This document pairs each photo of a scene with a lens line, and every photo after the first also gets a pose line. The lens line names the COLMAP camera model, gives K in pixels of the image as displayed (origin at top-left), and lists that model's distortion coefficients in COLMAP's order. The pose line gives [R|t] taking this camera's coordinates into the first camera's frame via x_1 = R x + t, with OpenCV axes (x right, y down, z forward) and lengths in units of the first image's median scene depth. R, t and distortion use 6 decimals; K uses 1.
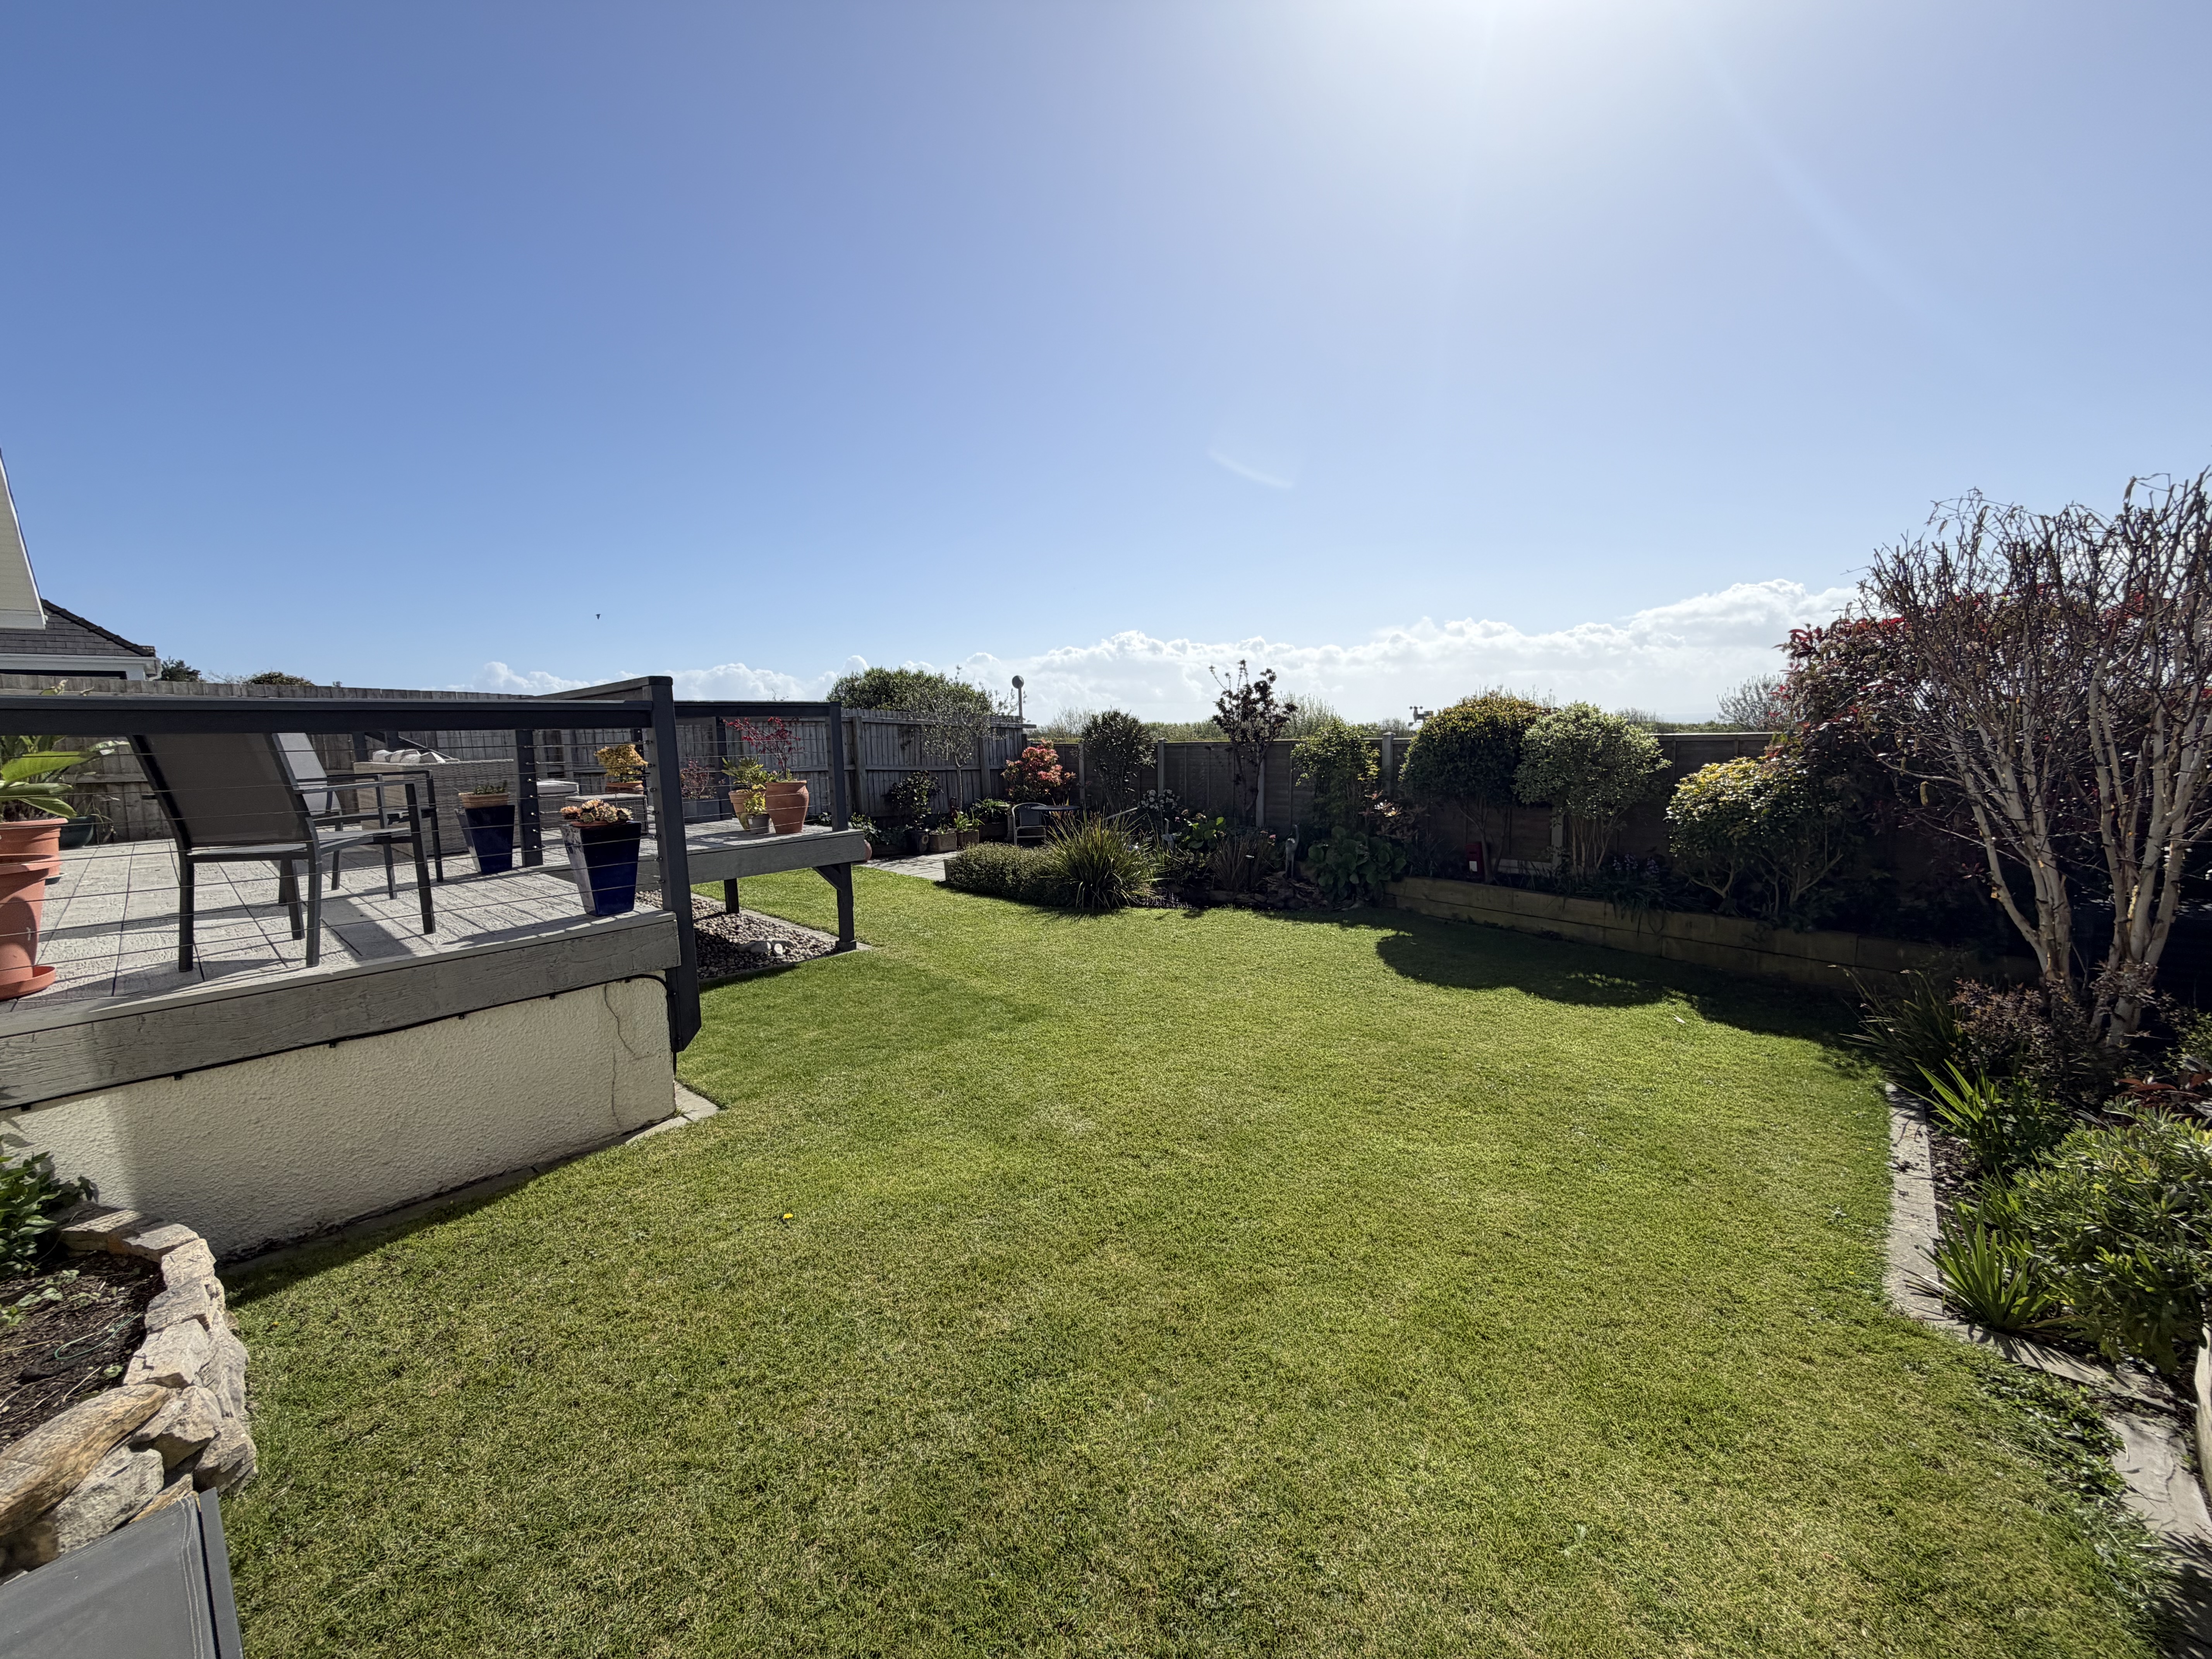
lens RADIAL K [[878.7, 0, 1092.9], [0, 878.7, 820.5], [0, 0, 1]] dist [-0.001204, -0.000136]
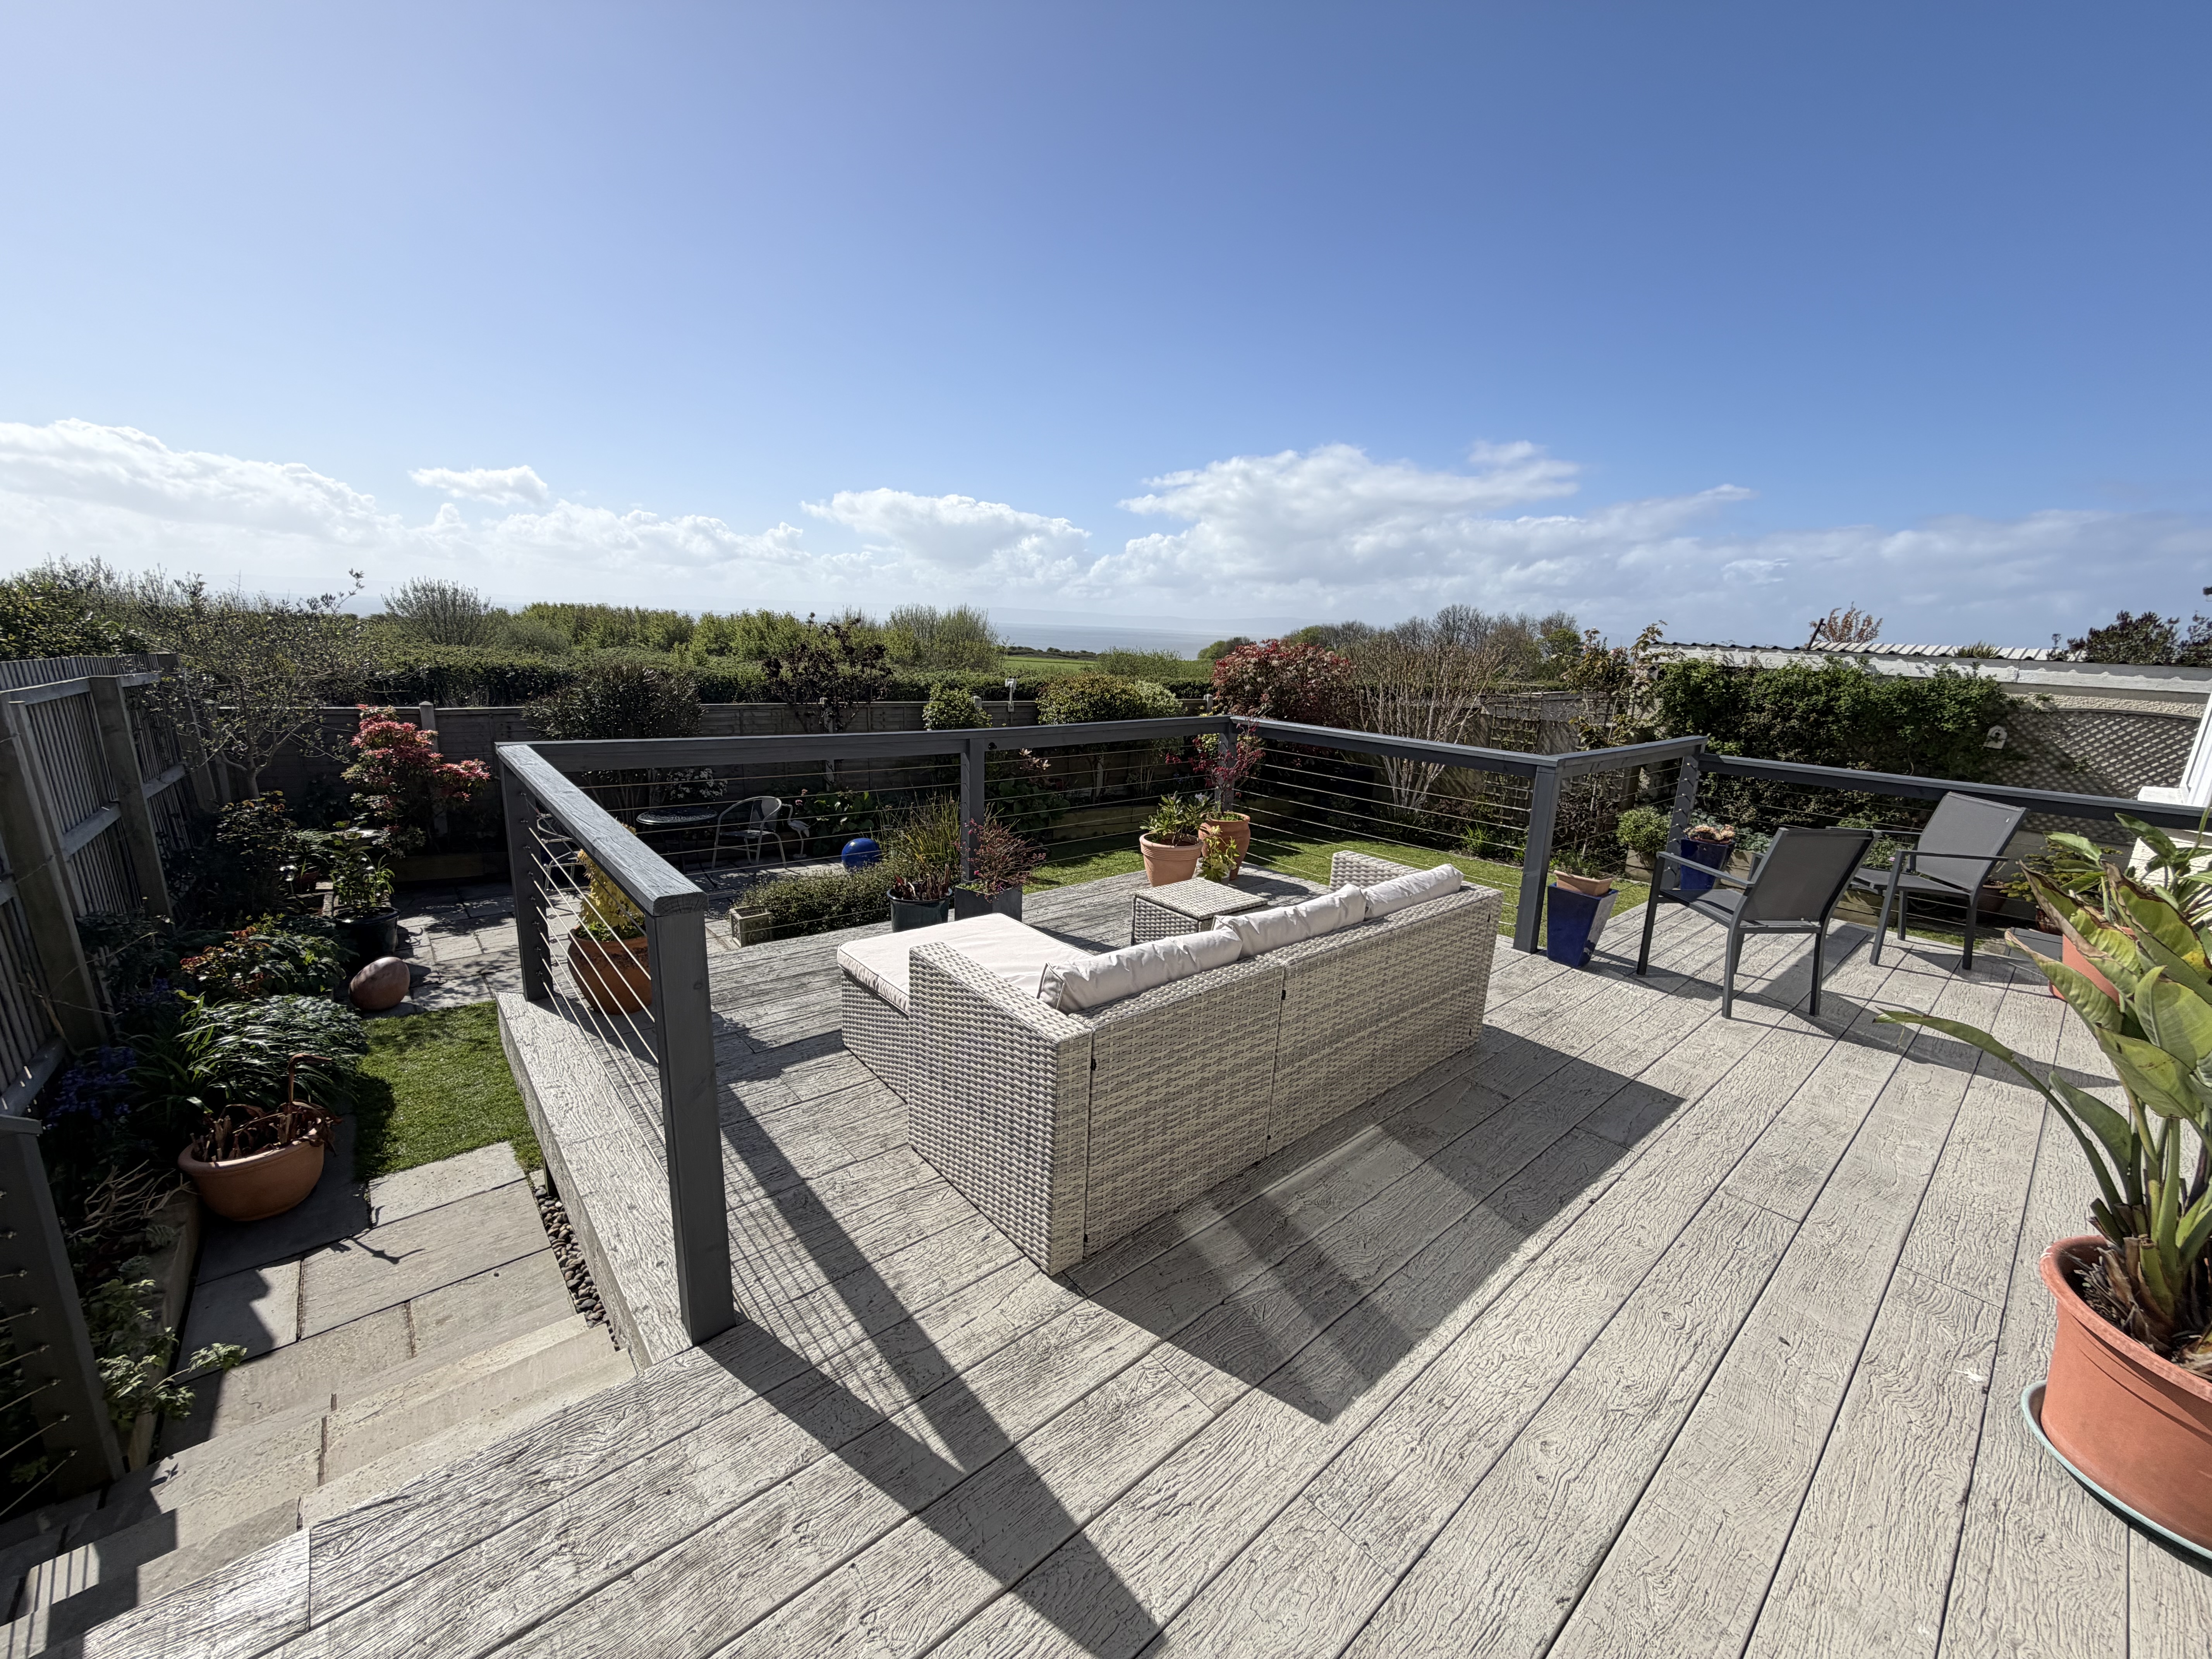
lens RADIAL K [[878.7, 0, 1095.9], [0, 878.7, 821.4], [0, 0, 1]] dist [-0.001204, -0.000136]
pose [[0.106864, -0.180620, 0.977730, -1.033486], [0.055712, 0.982904, 0.175487, -0.168859], [-0.992712, 0.035718, 0.115100, 0.908987]]
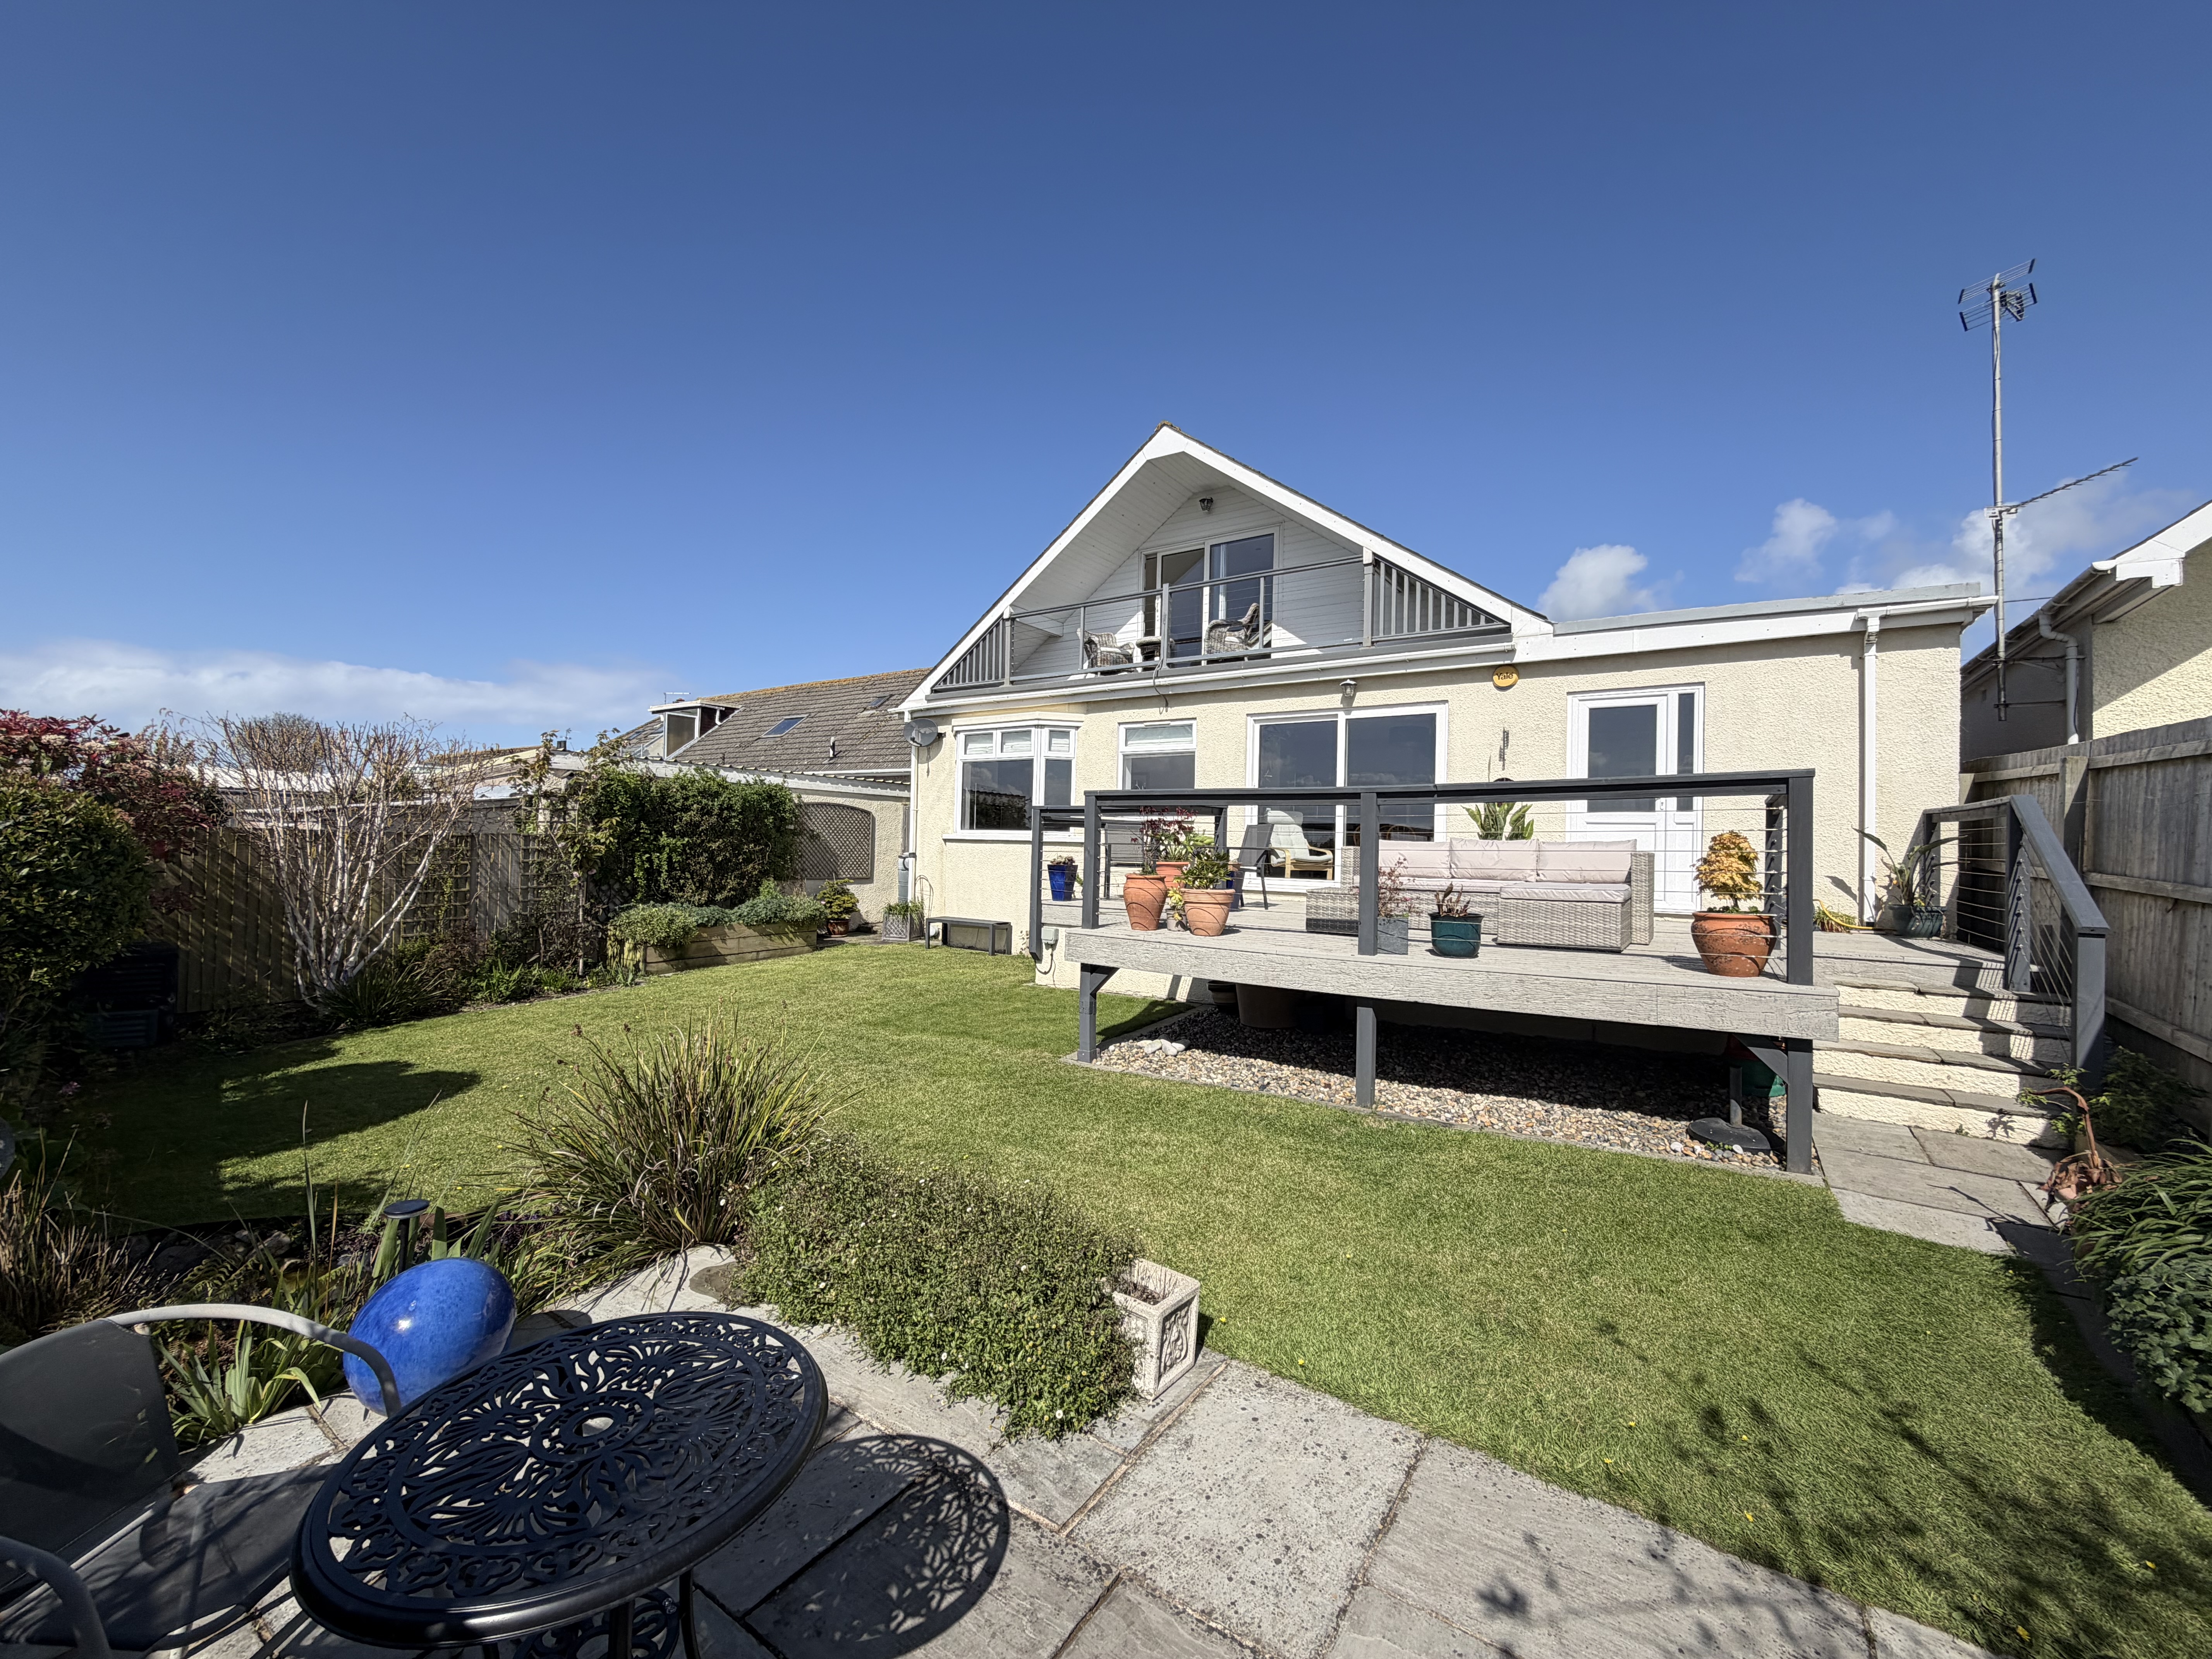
lens RADIAL K [[878.7, 0, 1113.0], [0, 878.7, 828.4], [0, 0, 1]] dist [-0.001204, -0.000136]
pose [[-0.986341, 0.008596, -0.164492, -0.147055], [-0.005679, 0.996269, 0.086118, -0.153427], [0.164618, 0.085876, -0.982612, 1.690964]]
